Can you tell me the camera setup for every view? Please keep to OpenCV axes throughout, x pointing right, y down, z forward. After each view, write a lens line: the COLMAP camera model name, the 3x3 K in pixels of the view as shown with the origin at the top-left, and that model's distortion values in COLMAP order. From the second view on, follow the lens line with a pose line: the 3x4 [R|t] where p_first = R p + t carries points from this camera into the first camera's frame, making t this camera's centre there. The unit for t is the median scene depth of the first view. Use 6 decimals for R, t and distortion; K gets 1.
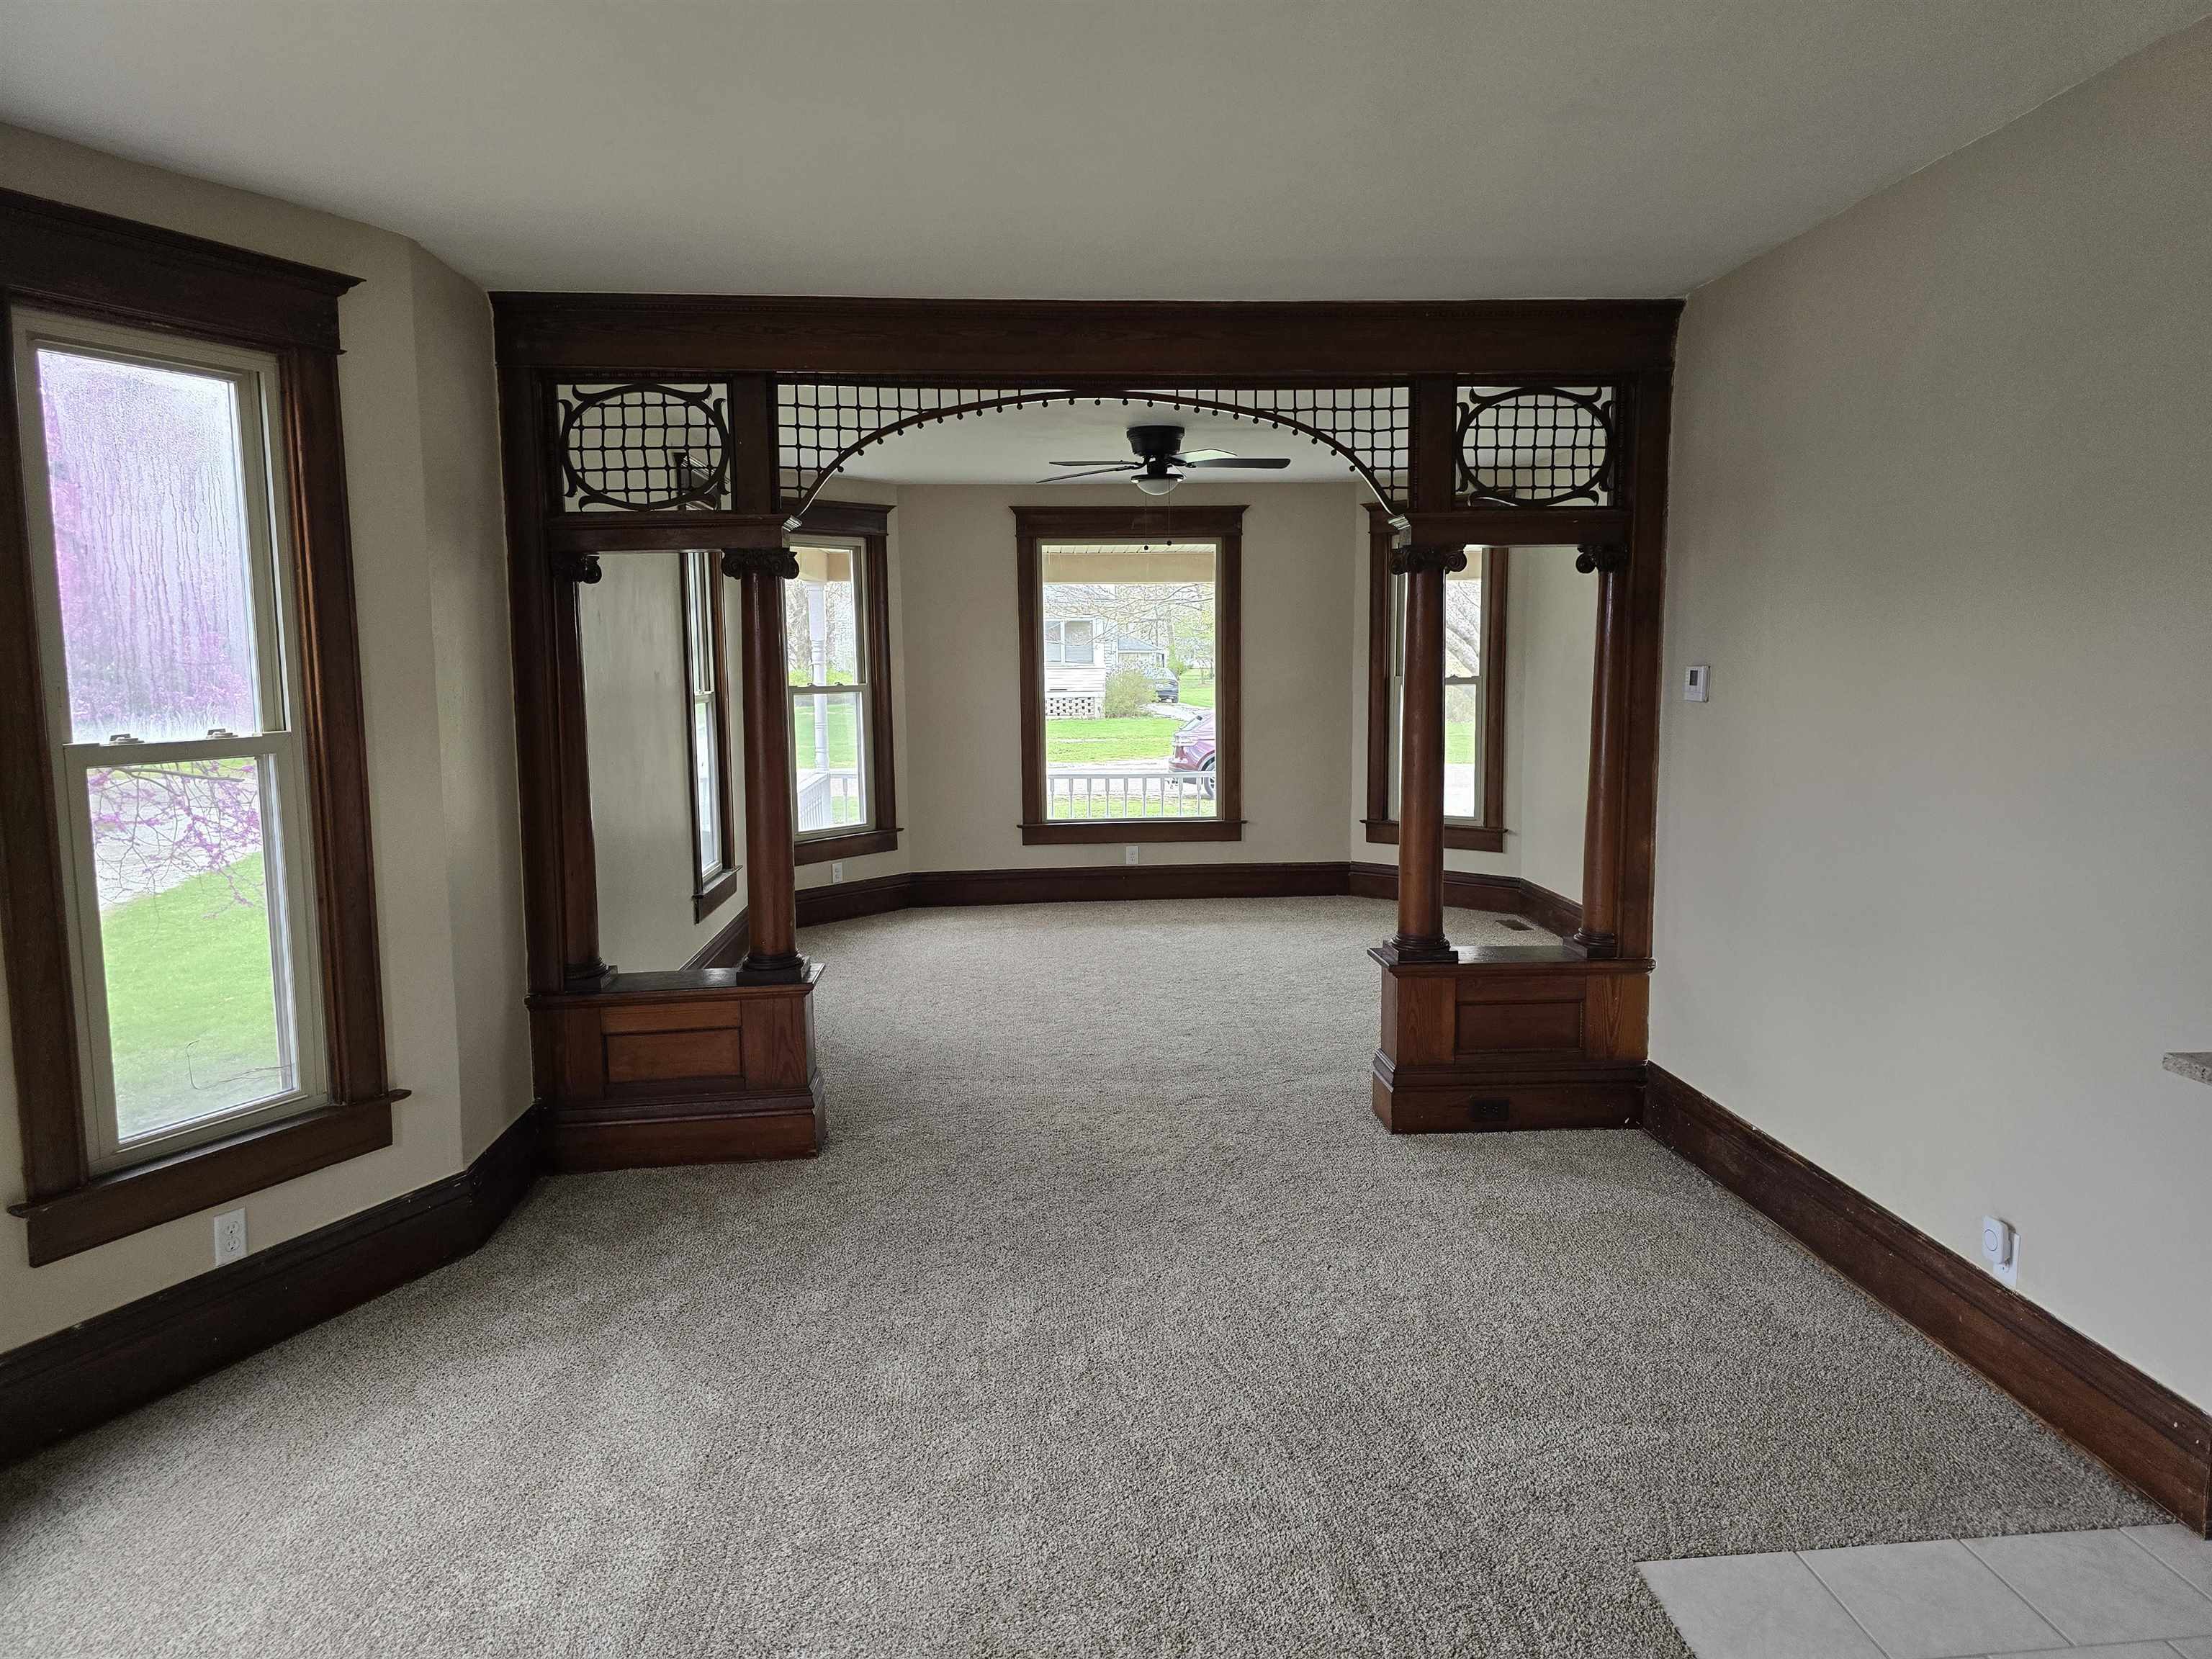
lens RADIAL K [[1455.4, 0, 1123.1], [0, 1455.4, 826.7], [0, 0, 1]] dist [0.053039, -0.033326]
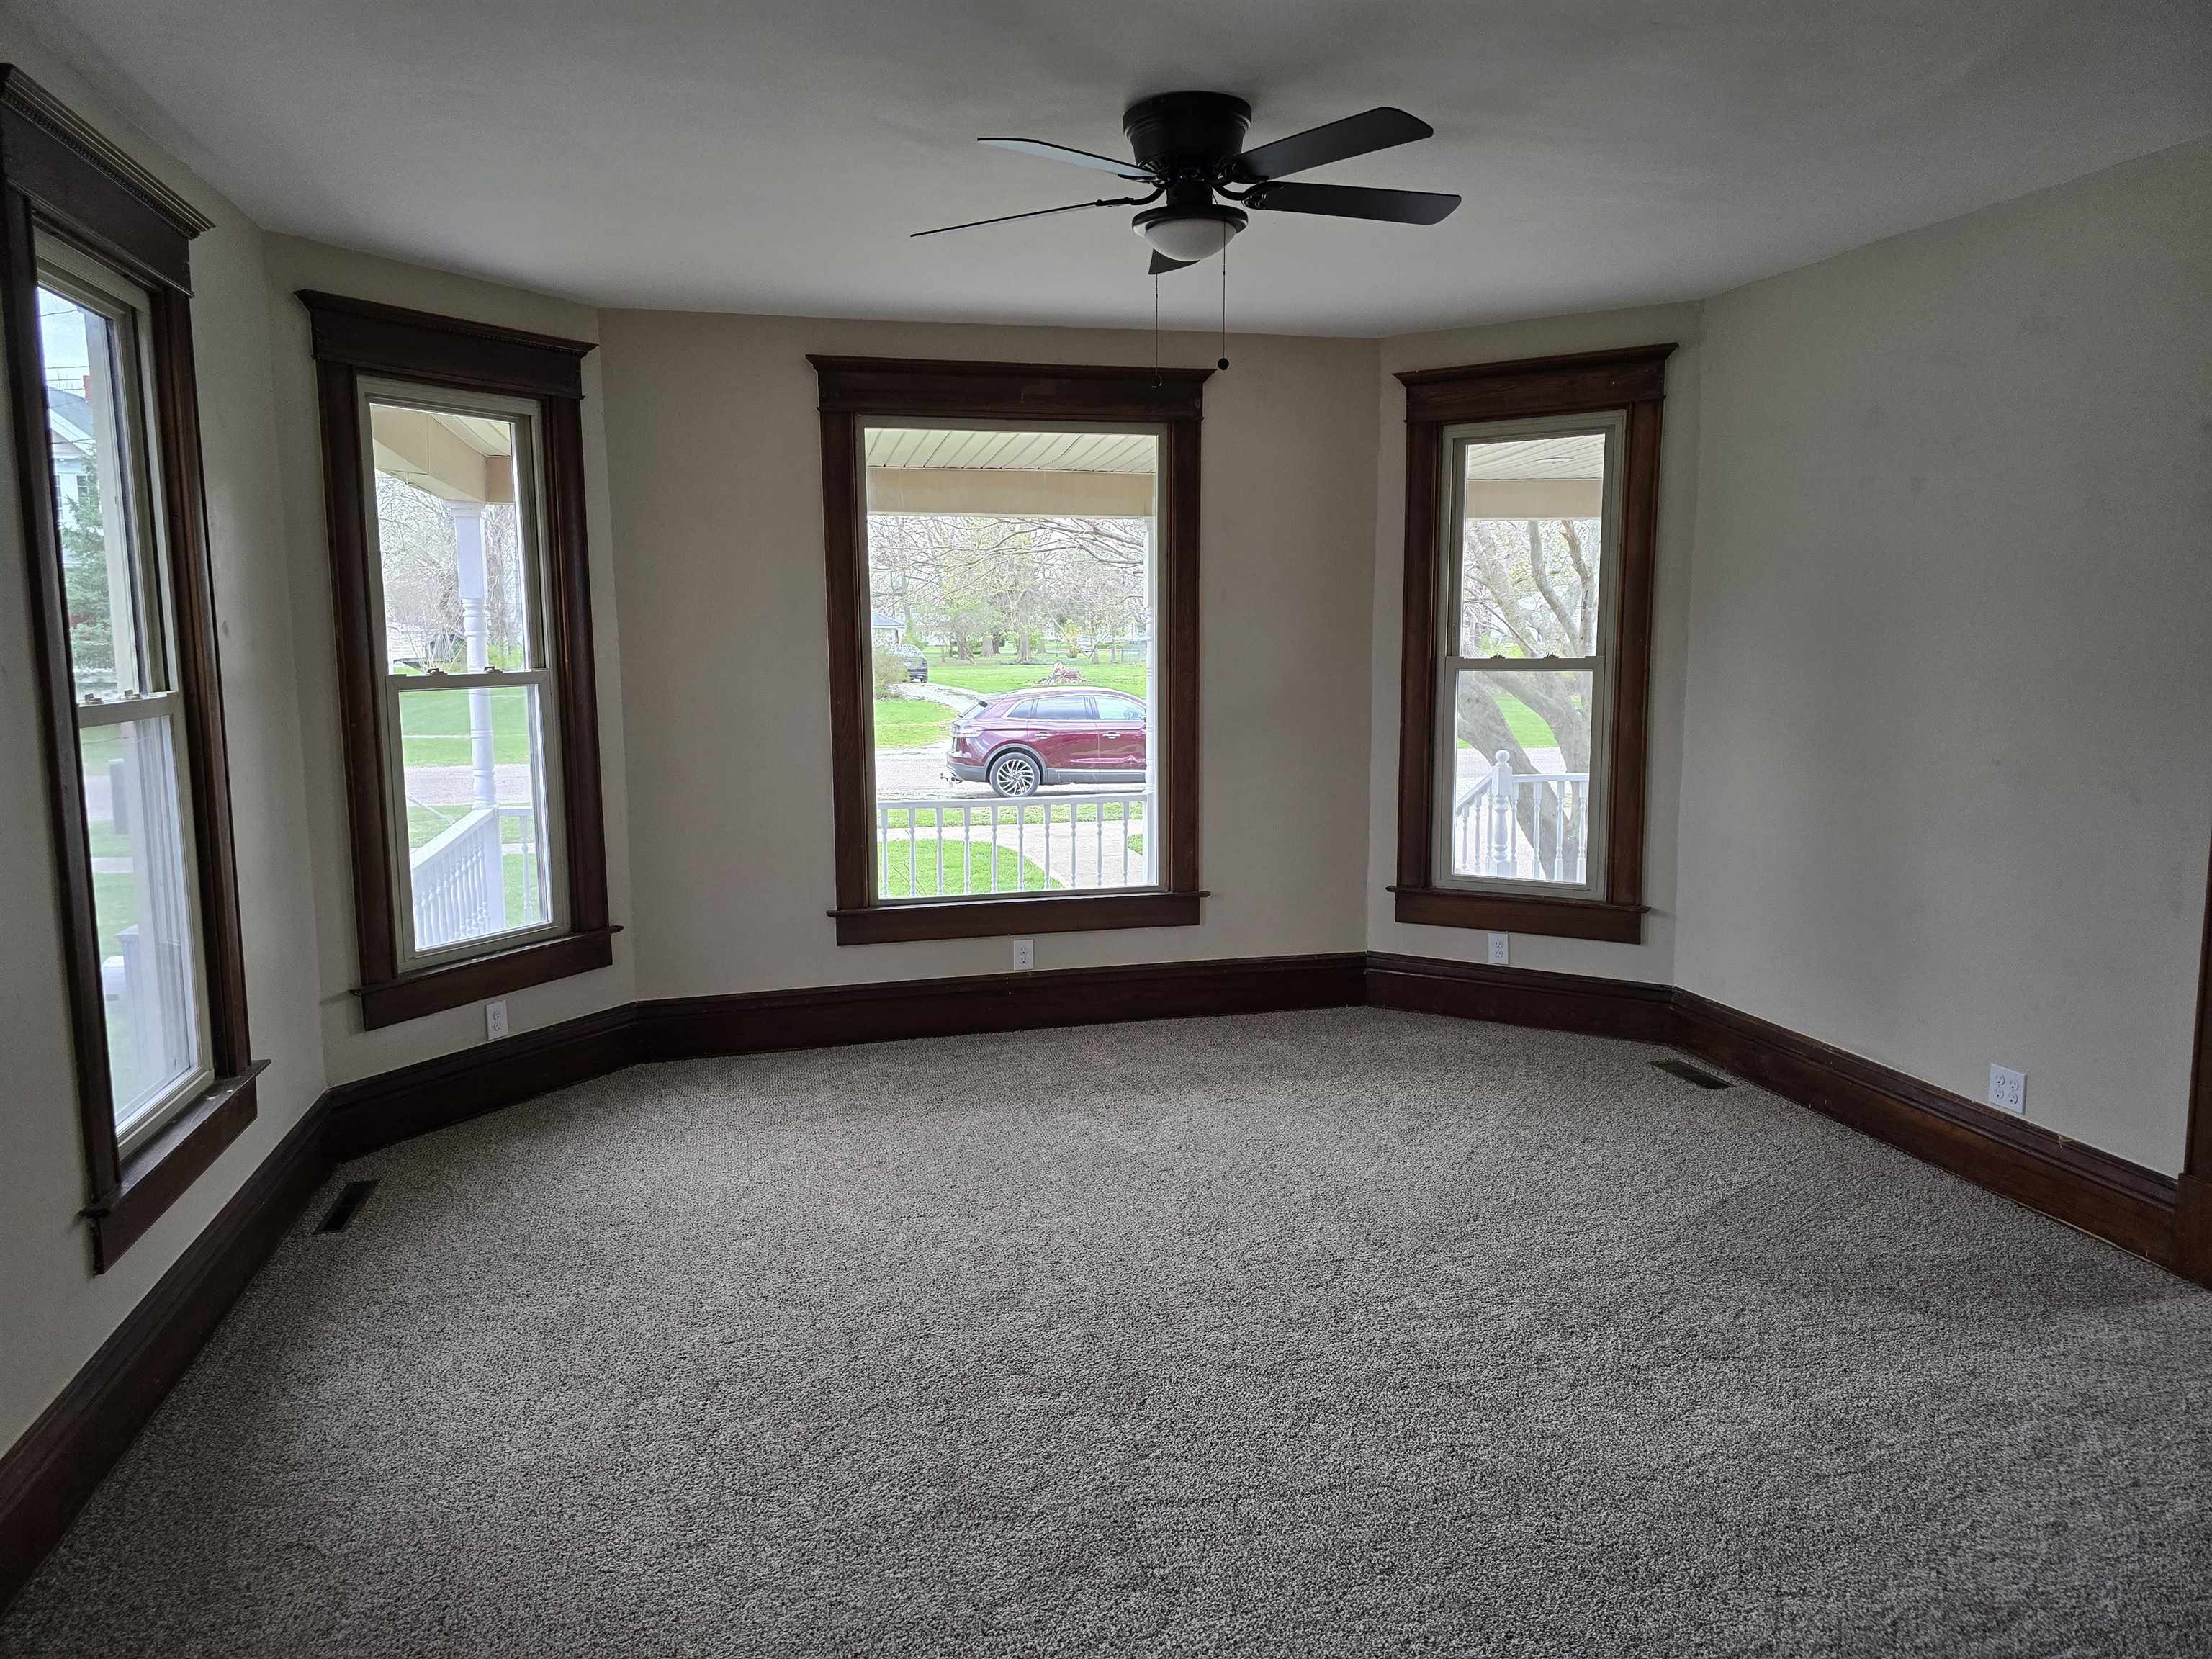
lens RADIAL K [[1455.4, 0, 1101.5], [0, 1455.4, 813.7], [0, 0, 1]] dist [0.053039, -0.033326]
pose [[0.984719, -0.018061, 0.173214, -0.133254], [0.016778, 0.999820, 0.008865, -0.089062], [-0.173343, -0.005823, 0.984844, 0.830304]]
